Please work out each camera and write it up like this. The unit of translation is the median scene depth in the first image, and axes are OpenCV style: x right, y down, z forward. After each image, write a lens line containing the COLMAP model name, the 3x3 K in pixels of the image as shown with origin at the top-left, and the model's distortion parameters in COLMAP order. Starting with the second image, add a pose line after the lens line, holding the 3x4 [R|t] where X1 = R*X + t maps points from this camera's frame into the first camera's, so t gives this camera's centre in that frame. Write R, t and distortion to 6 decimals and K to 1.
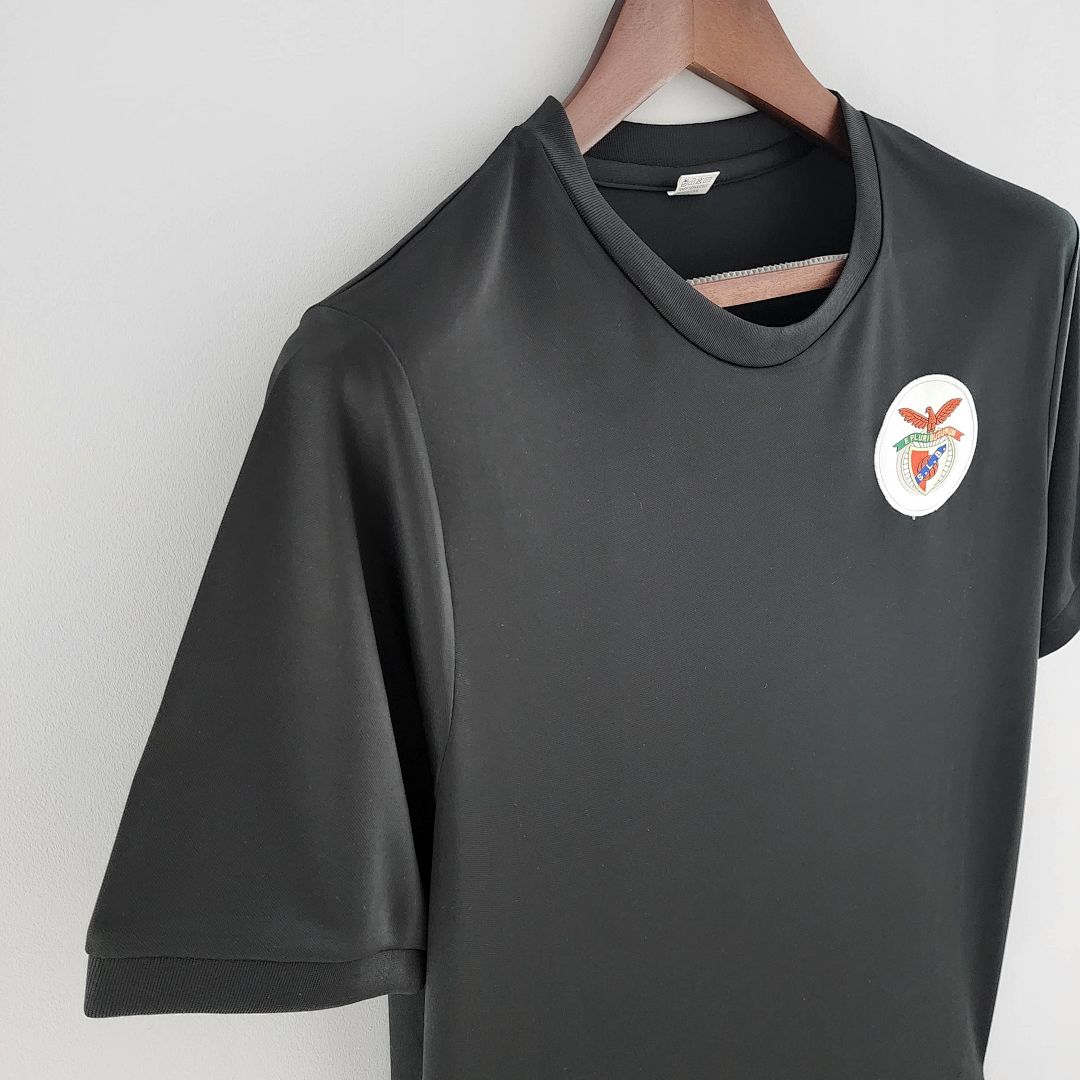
lens RADIAL K [[979.5, 0, 538.6], [0, 979.5, 546.0], [0, 0, 1]] dist [0.037522, -0.015144]
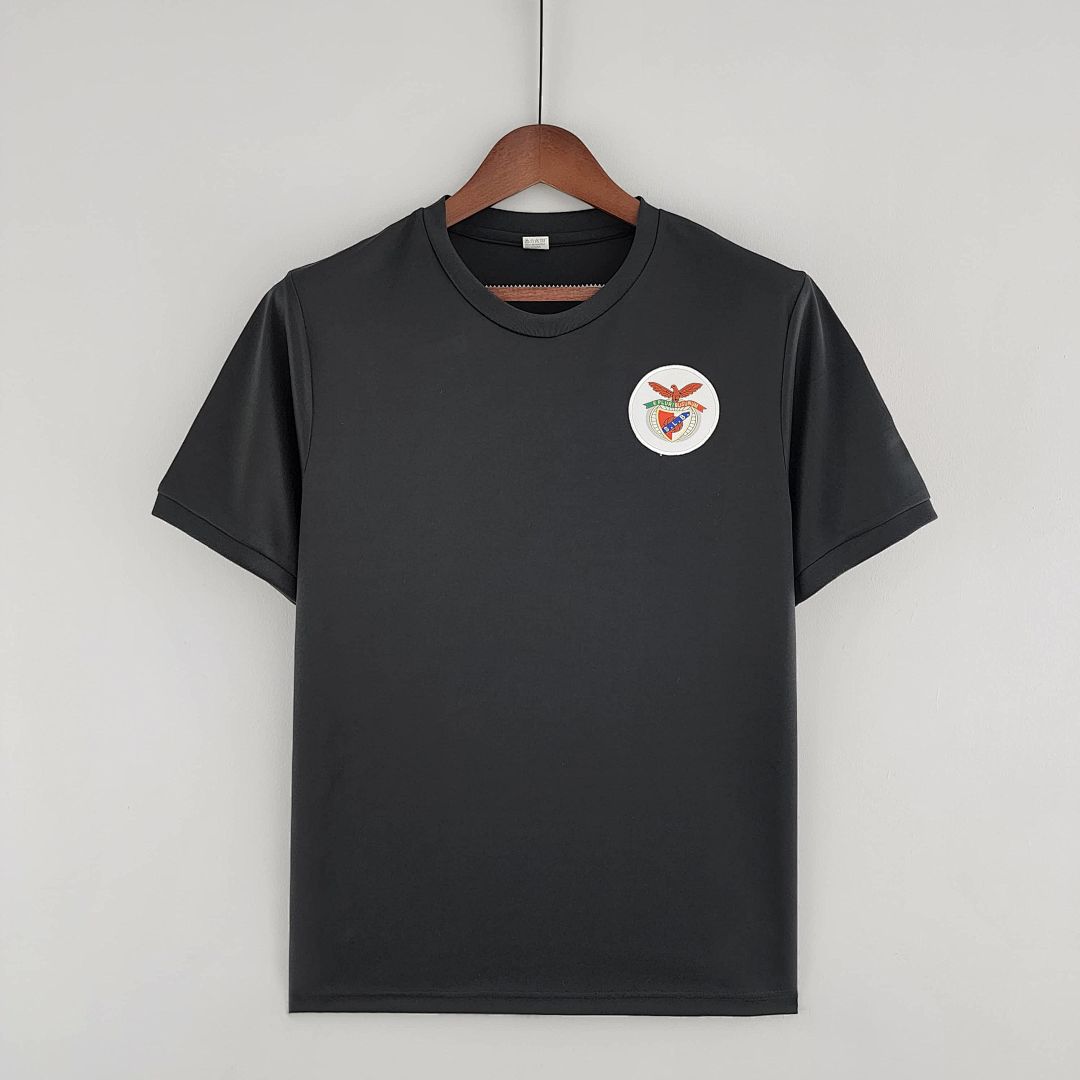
lens RADIAL K [[979.5, 0, 529.9], [0, 979.5, 564.0], [0, 0, 1]] dist [0.037522, -0.015144]
pose [[0.824267, 0.188142, -0.534029, 1.113060], [-0.253333, 0.966051, -0.050670, 0.281846], [0.506366, 0.177053, 0.843946, -0.418319]]
